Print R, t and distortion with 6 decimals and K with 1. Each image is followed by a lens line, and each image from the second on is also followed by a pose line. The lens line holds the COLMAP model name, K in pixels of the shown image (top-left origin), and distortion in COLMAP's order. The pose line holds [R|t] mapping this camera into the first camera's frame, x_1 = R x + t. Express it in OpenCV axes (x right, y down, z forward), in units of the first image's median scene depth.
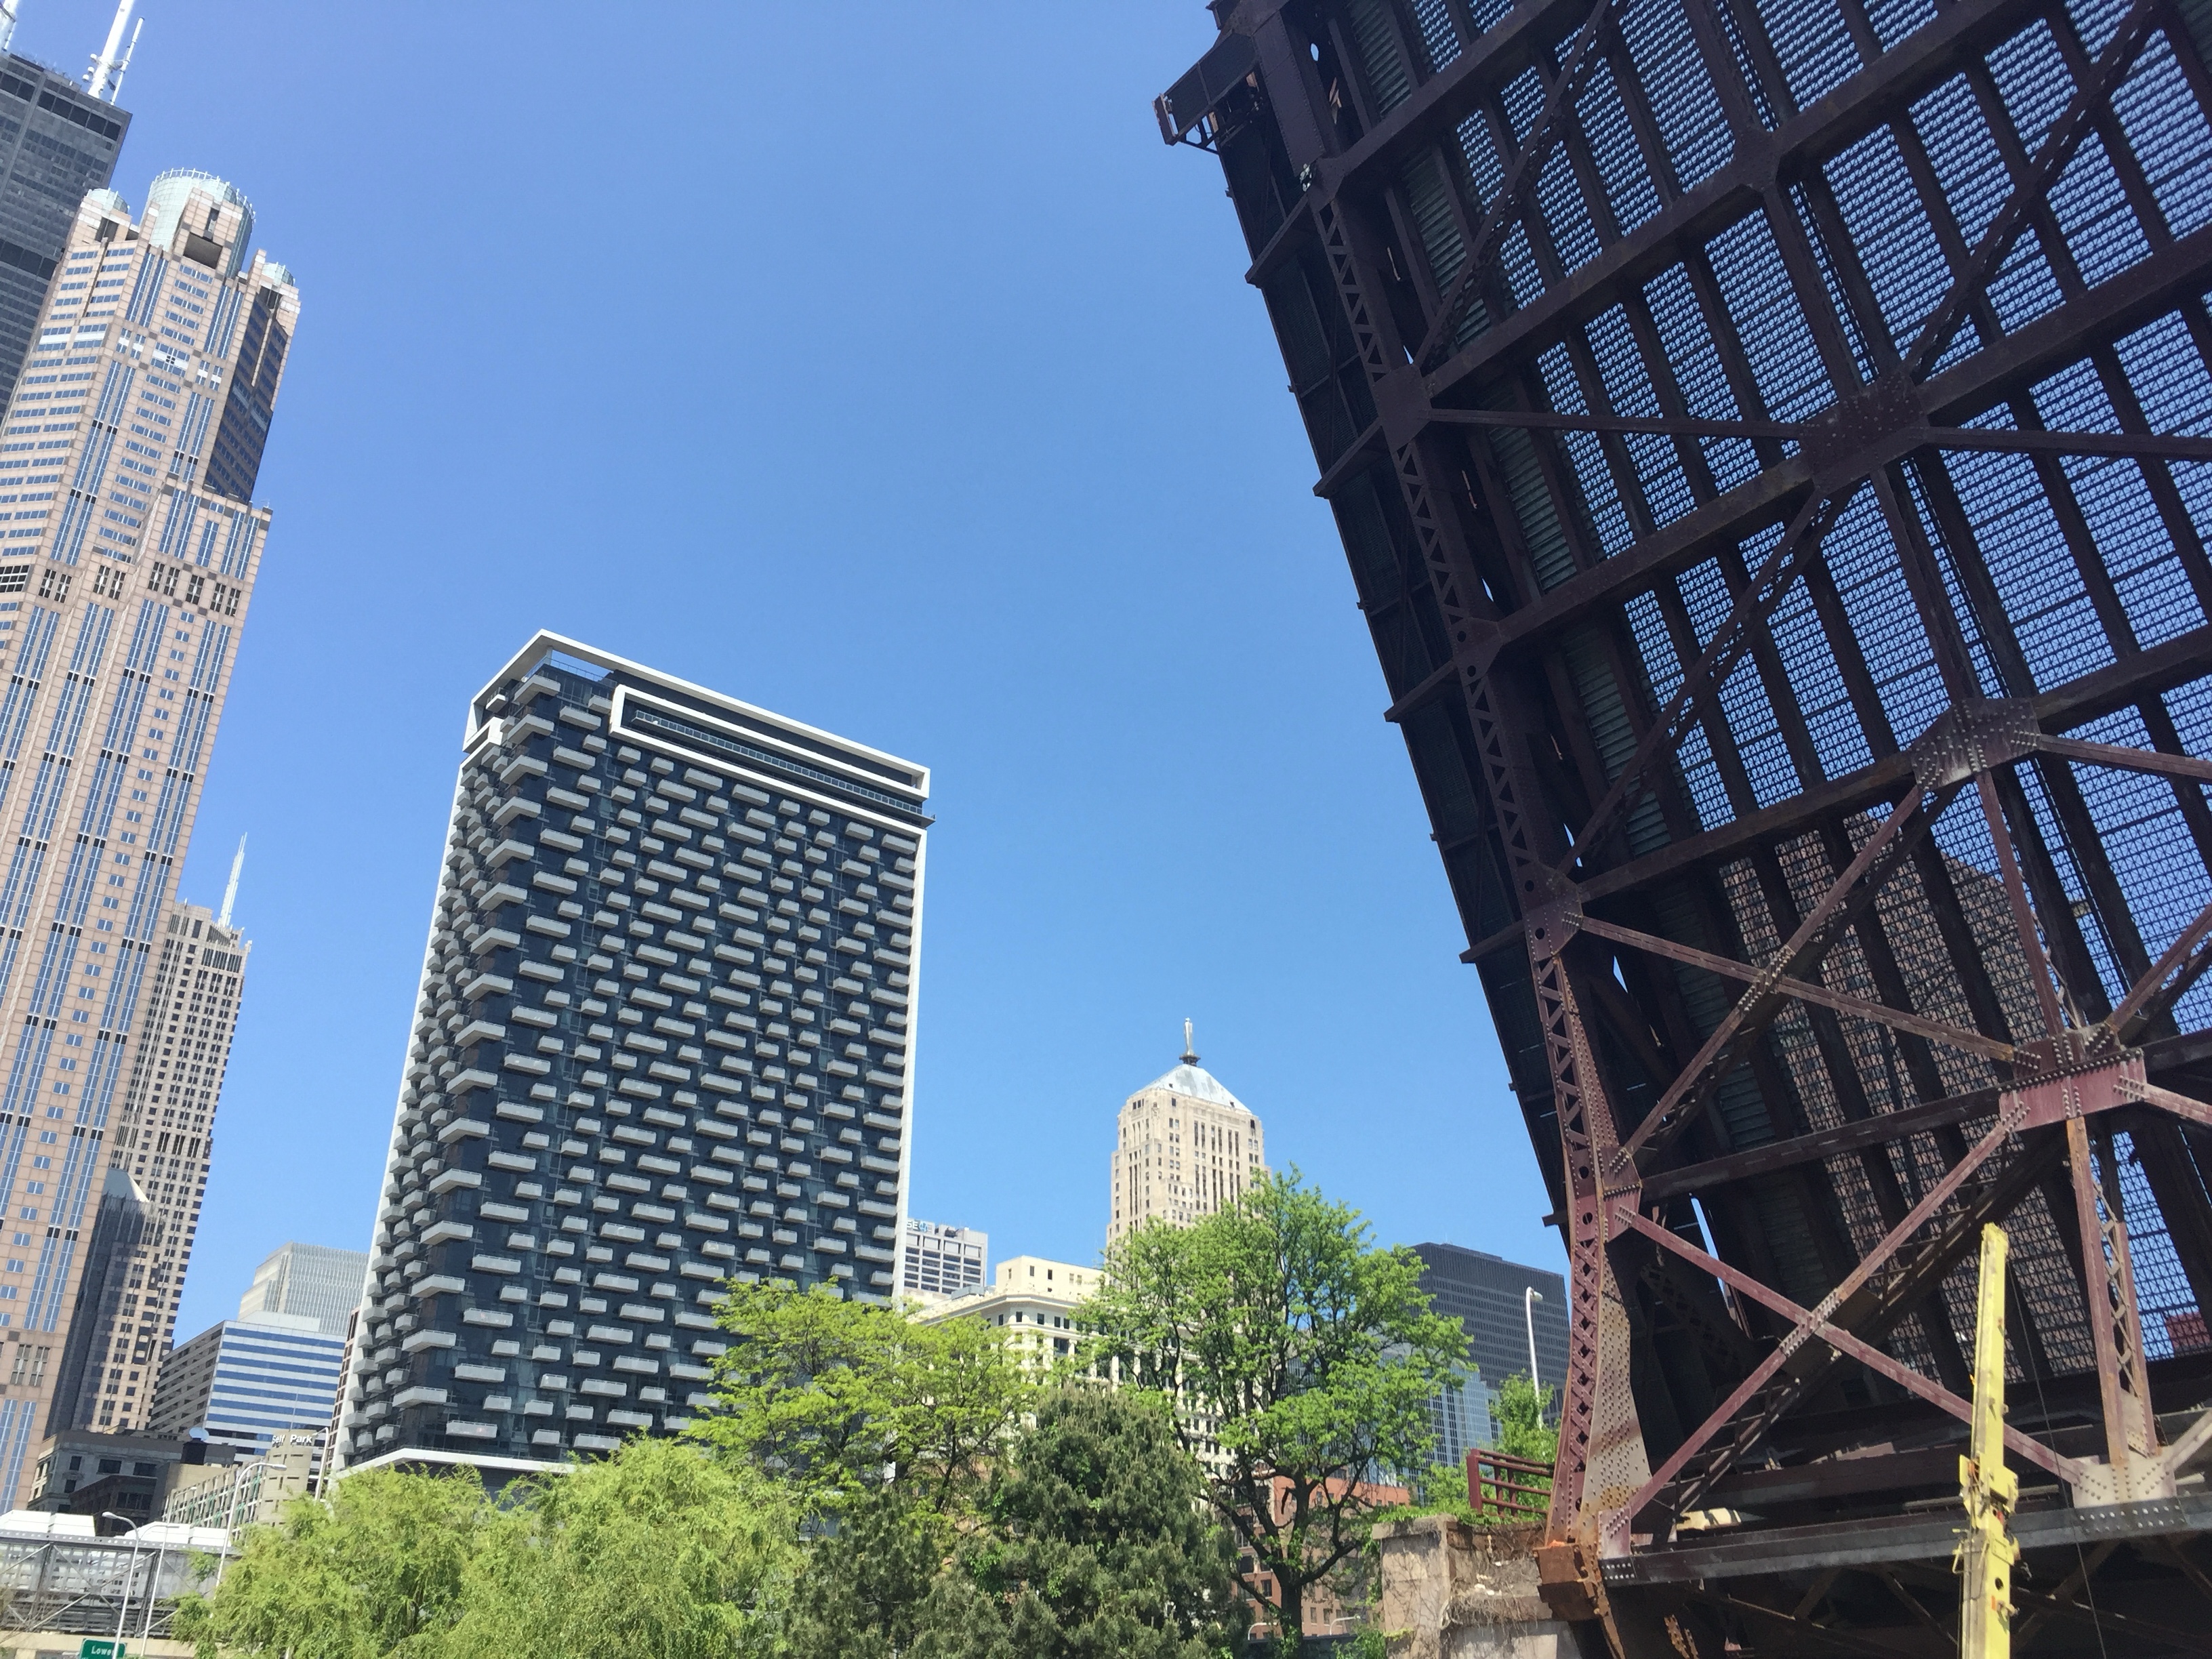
lens RADIAL K [[1798.6, 0, 1106.0], [0, 1798.6, 829.5], [0, 0, 1]] dist [0.039677, -0.071933]
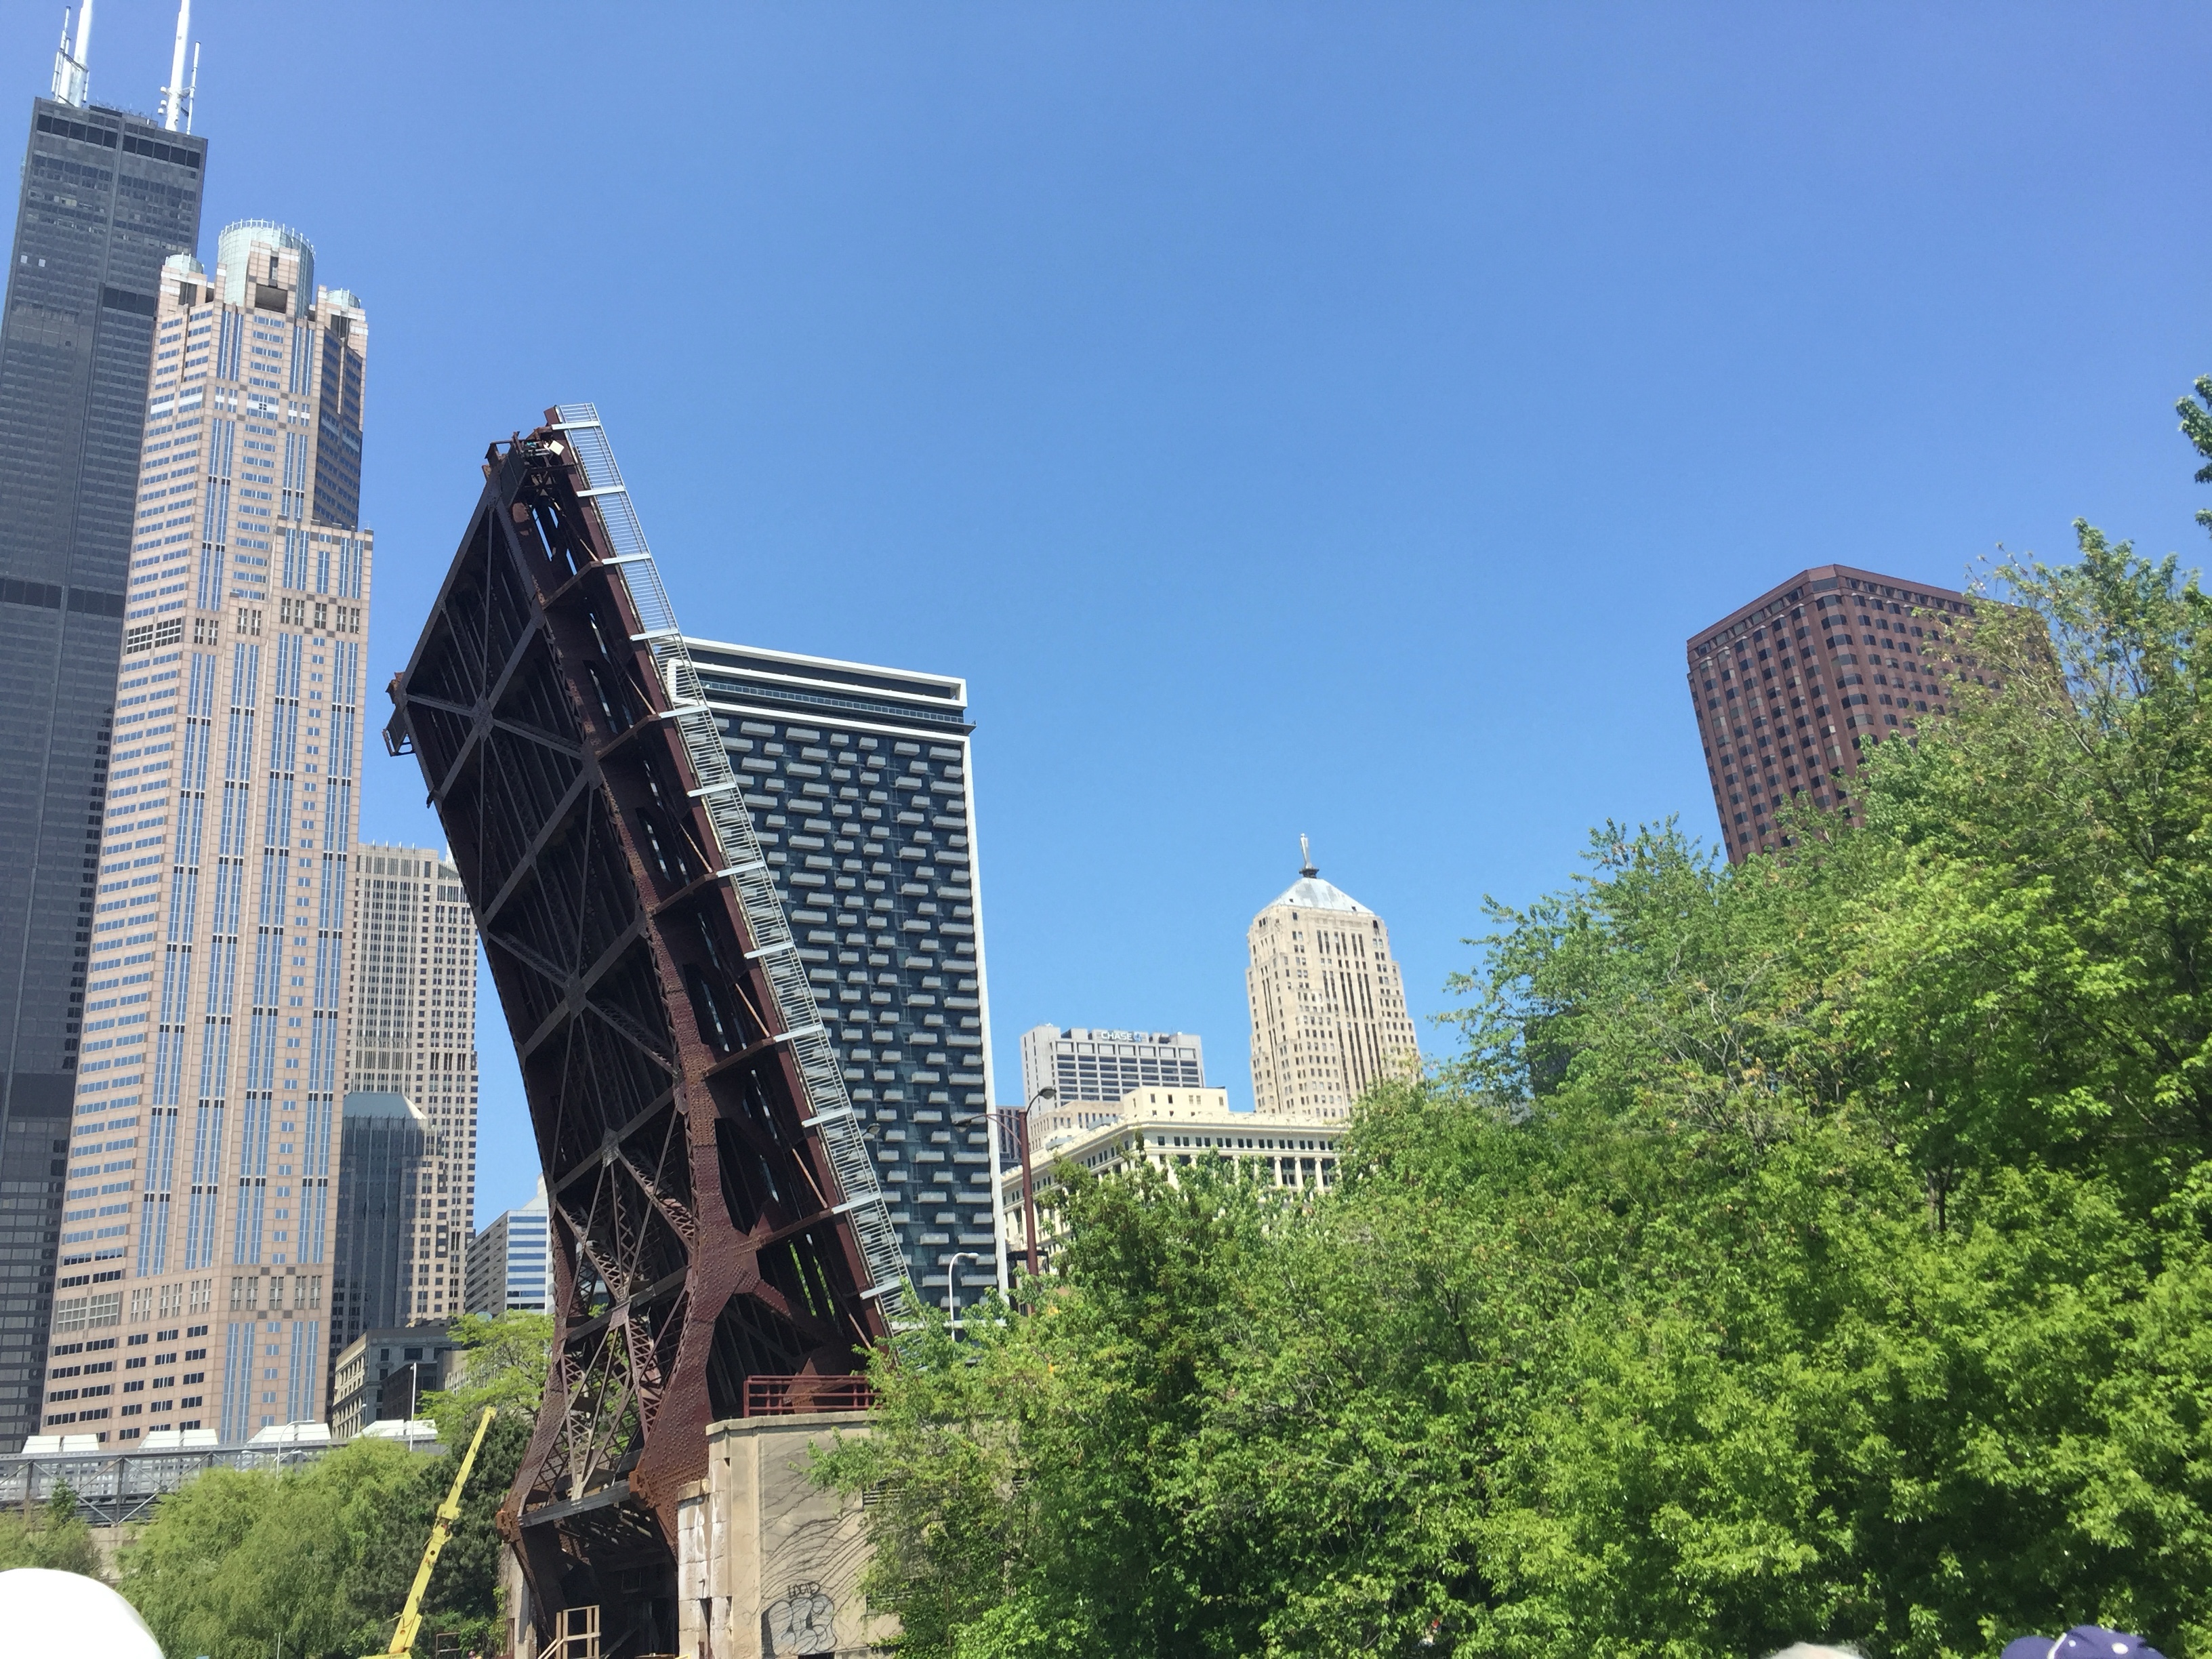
lens RADIAL K [[1808.6, 0, 1106.0], [0, 1808.6, 829.5], [0, 0, 1]] dist [0.059290, -0.089762]
pose [[0.979967, -0.142822, -0.138800, 0.112296], [0.158583, 0.981198, 0.110007, -0.045640], [0.120479, -0.129815, 0.984191, -0.080392]]
